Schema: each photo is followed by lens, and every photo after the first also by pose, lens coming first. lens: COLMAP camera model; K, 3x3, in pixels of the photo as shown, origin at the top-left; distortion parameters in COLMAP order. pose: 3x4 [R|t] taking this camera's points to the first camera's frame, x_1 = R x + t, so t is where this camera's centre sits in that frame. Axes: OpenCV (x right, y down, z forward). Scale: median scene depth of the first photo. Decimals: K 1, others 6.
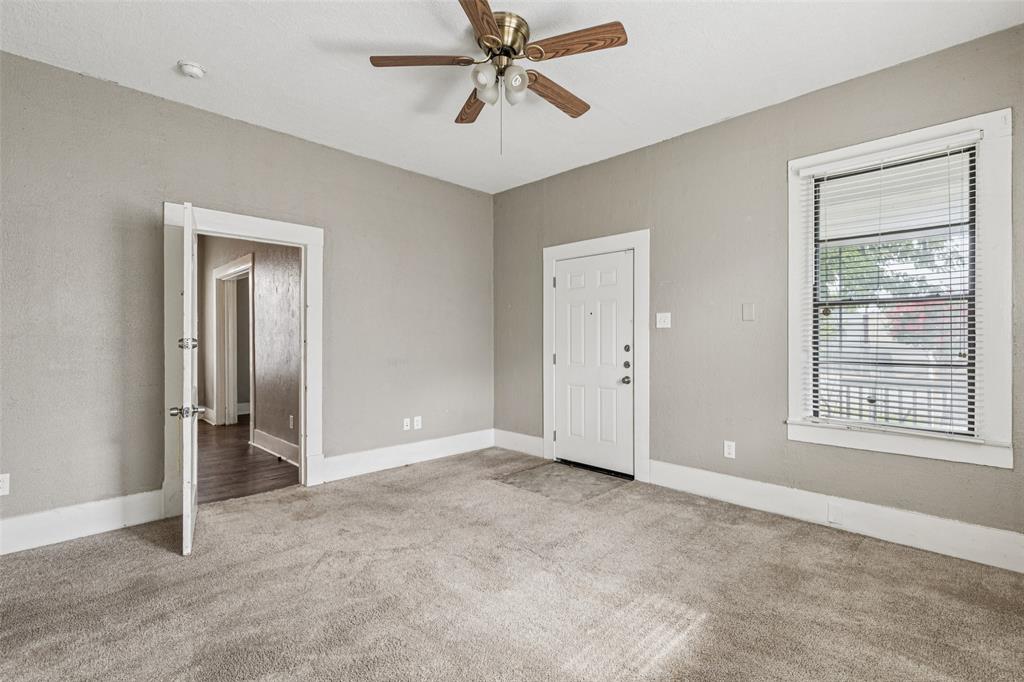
lens RADIAL K [[466.0, 0, 519.3], [0, 466.0, 341.8], [0, 0, 1]] dist [0.008463, -0.002470]
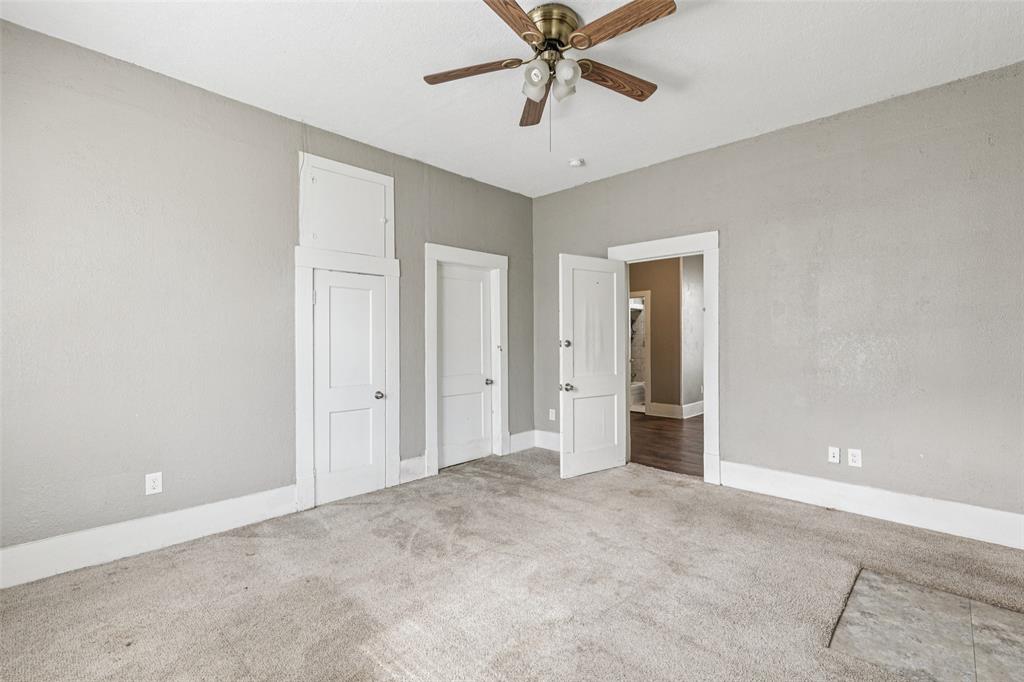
lens RADIAL K [[466.0, 0, 519.4], [0, 466.0, 338.1], [0, 0, 1]] dist [0.008463, -0.002470]
pose [[0.033737, 0.000479, -0.999431, 0.636307], [-0.003826, 0.999993, 0.000350, -0.011570], [0.999423, 0.003812, 0.033738, 0.606041]]
